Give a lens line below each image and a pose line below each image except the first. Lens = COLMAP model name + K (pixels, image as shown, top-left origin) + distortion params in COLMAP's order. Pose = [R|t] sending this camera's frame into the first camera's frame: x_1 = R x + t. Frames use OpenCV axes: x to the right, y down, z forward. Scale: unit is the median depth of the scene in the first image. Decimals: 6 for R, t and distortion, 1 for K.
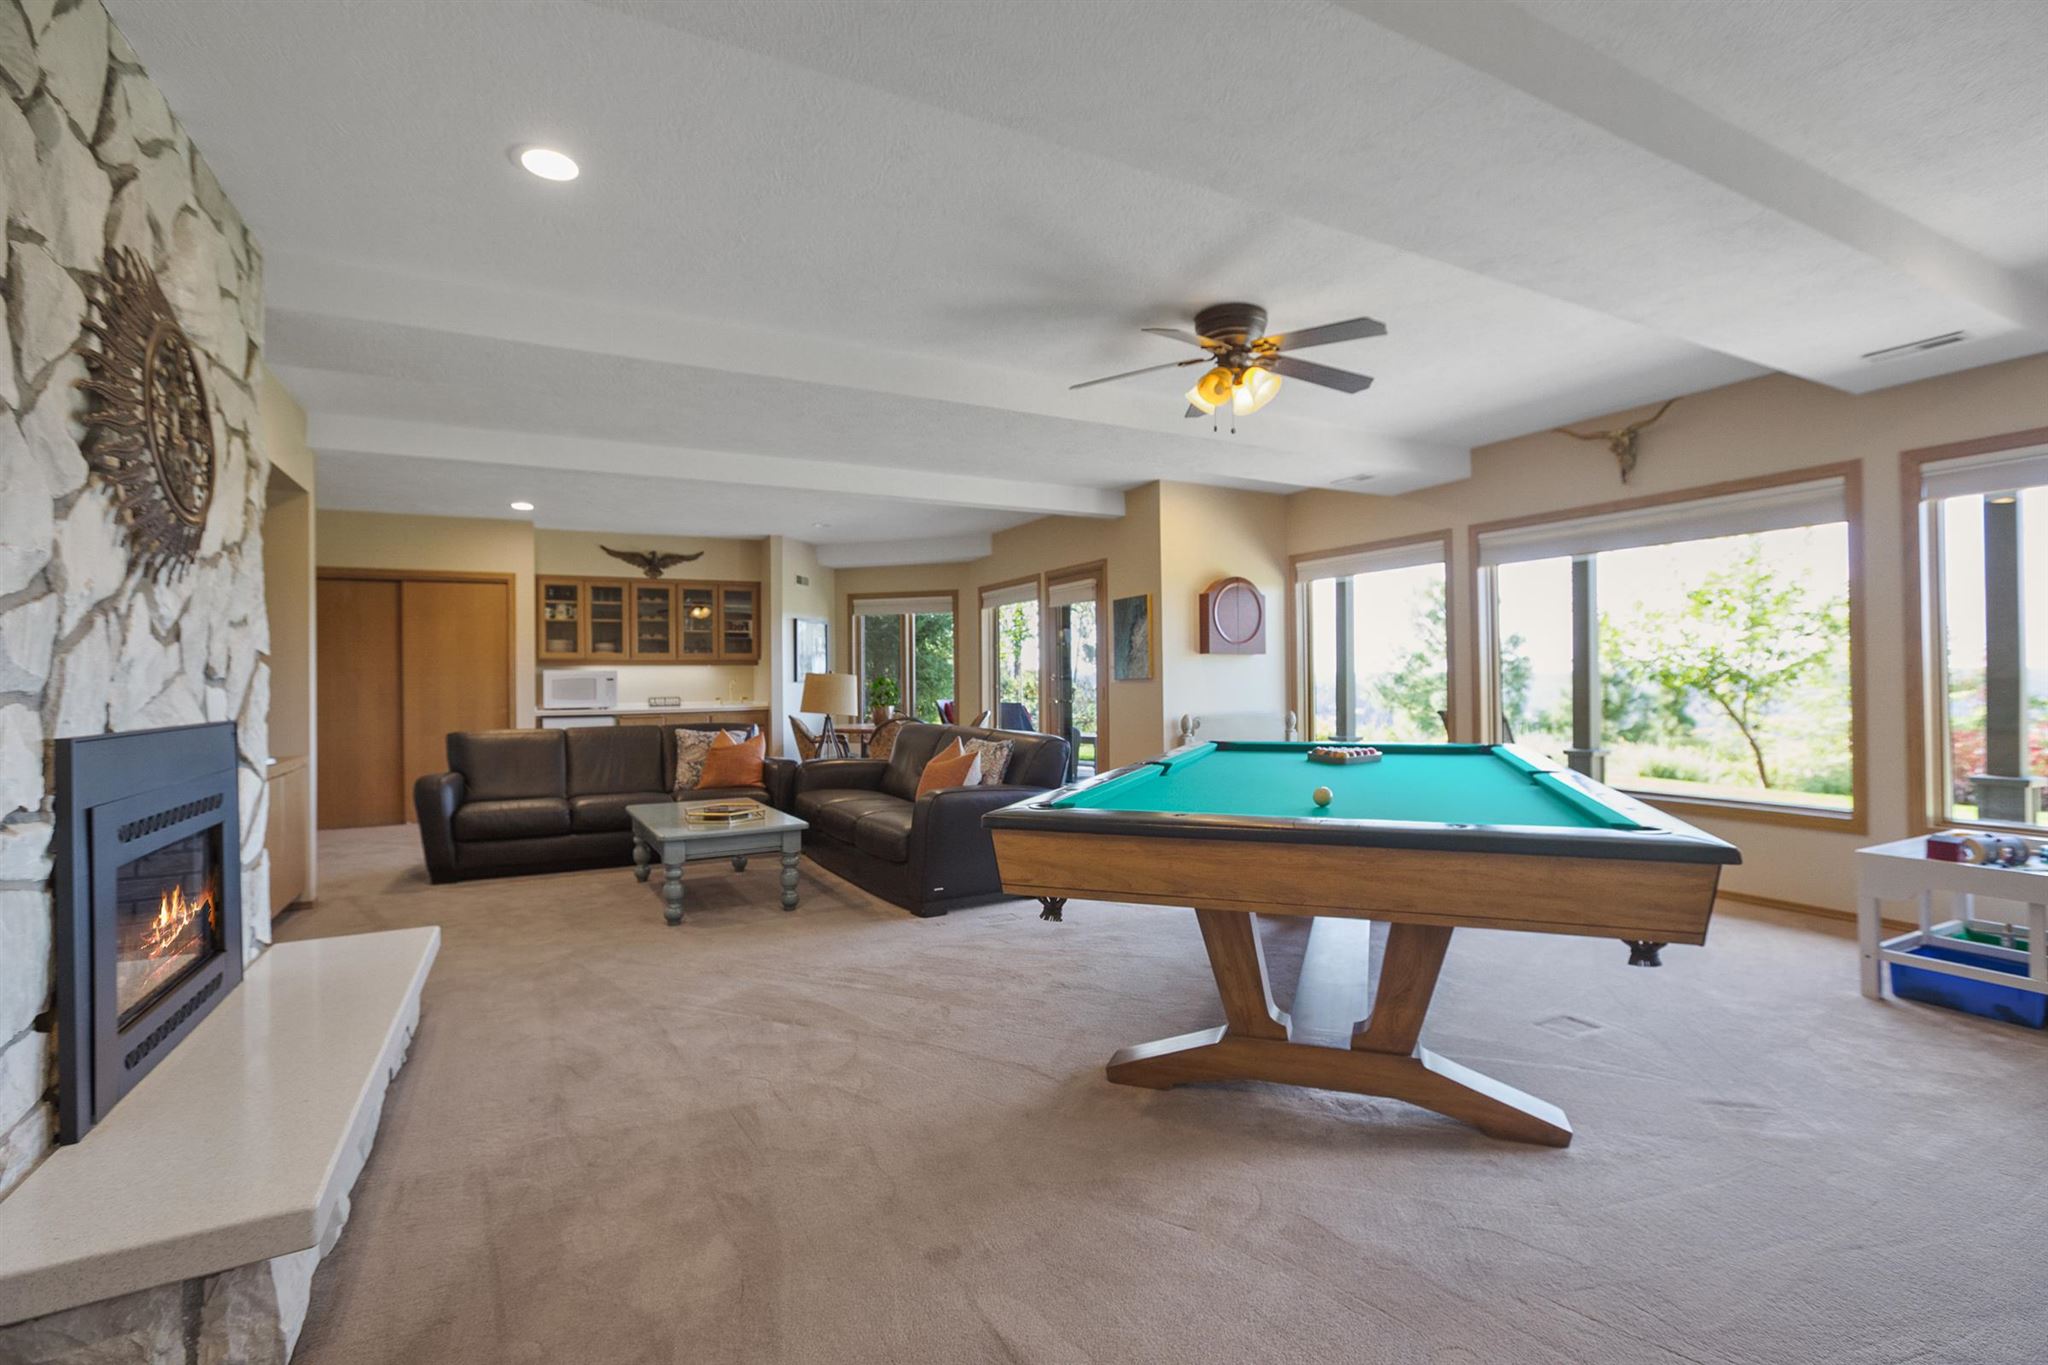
lens RADIAL K [[941.6, 0, 1013.5], [0, 941.6, 675.6], [0, 0, 1]] dist [-0.006495, 0.003219]
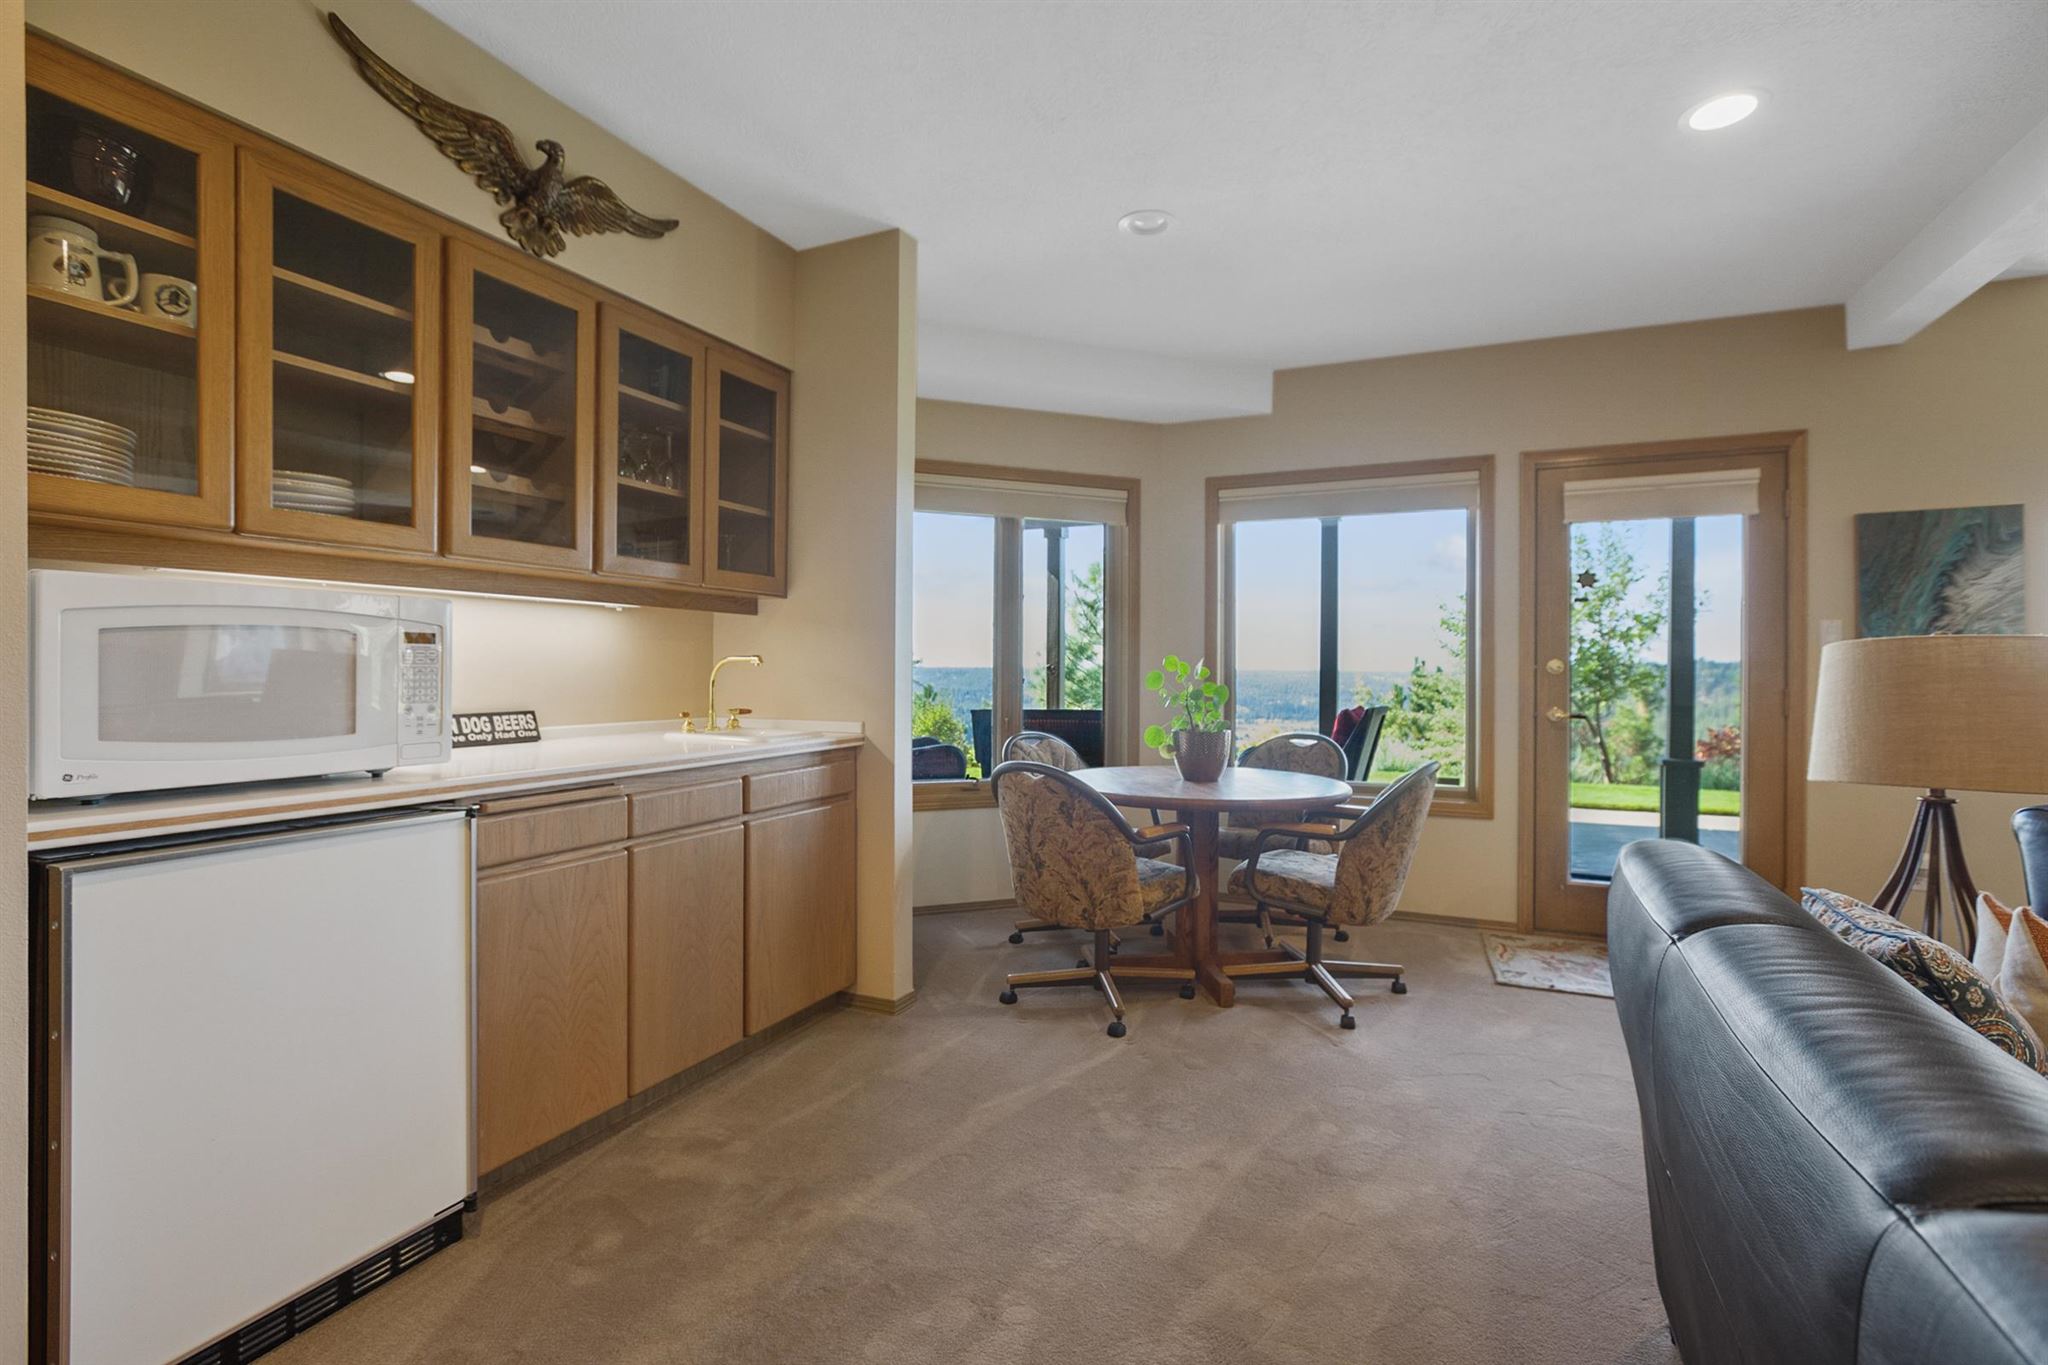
lens RADIAL K [[941.6, 0, 1029.3], [0, 941.6, 679.5], [0, 0, 1]] dist [-0.006495, 0.003219]
pose [[0.790256, 0.009233, 0.612707, -0.436600], [-0.018312, 0.999796, 0.008551, 0.008461], [-0.612503, -0.017977, 0.790264, 0.719303]]
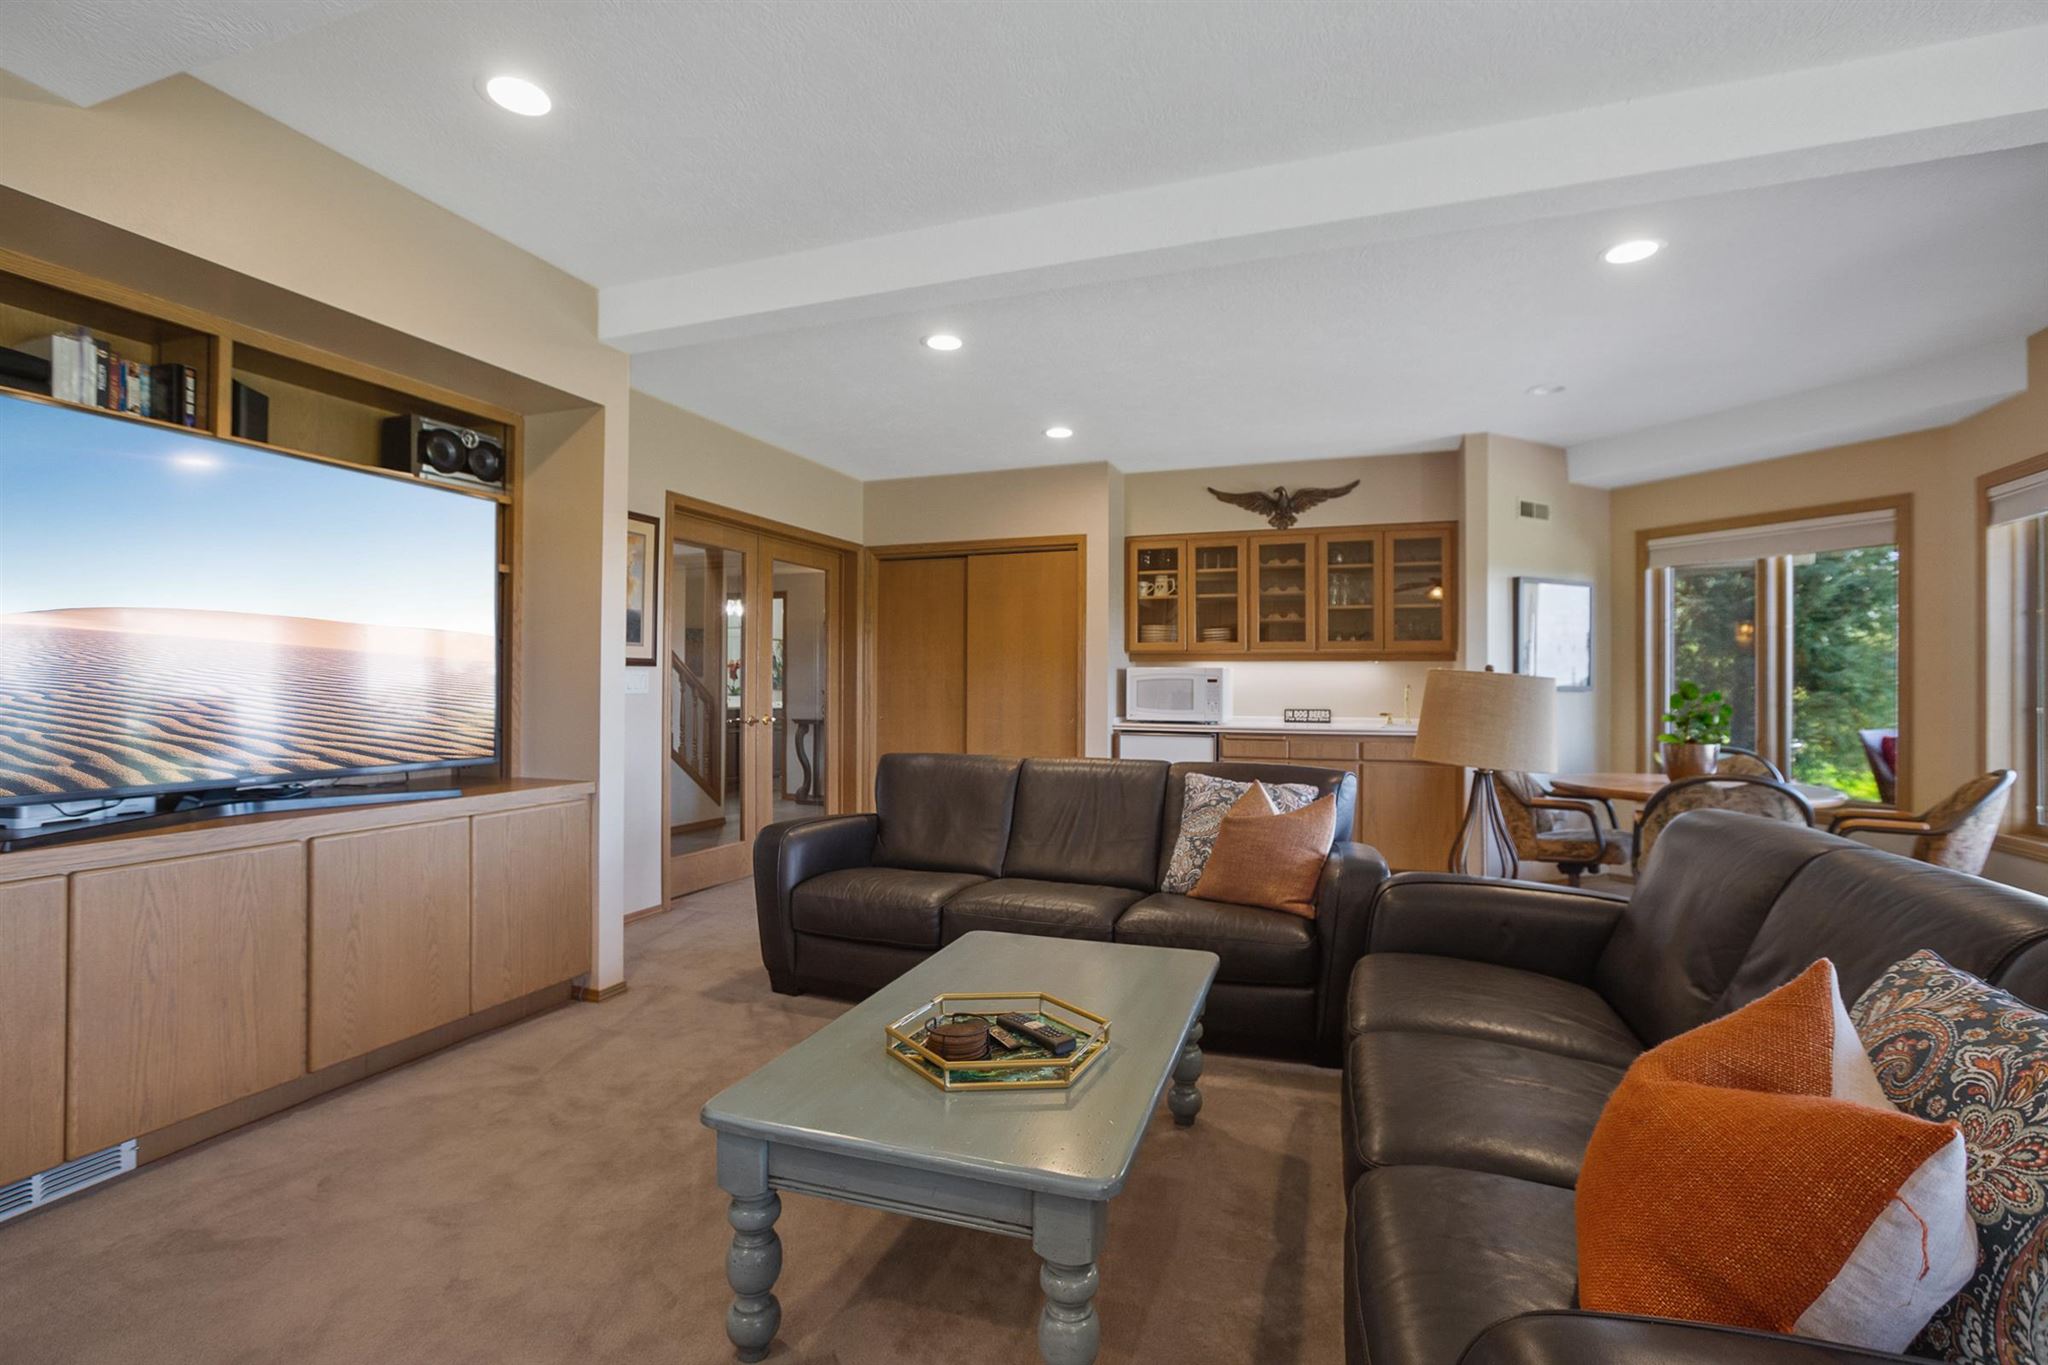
lens RADIAL K [[941.6, 0, 1030.4], [0, 941.6, 675.0], [0, 0, 1]] dist [-0.006495, 0.003219]
pose [[0.677414, 0.009721, -0.735538, -0.015040], [-0.012777, 0.999917, 0.001448, 0.000488], [0.735491, 0.008417, 0.677482, 0.426927]]
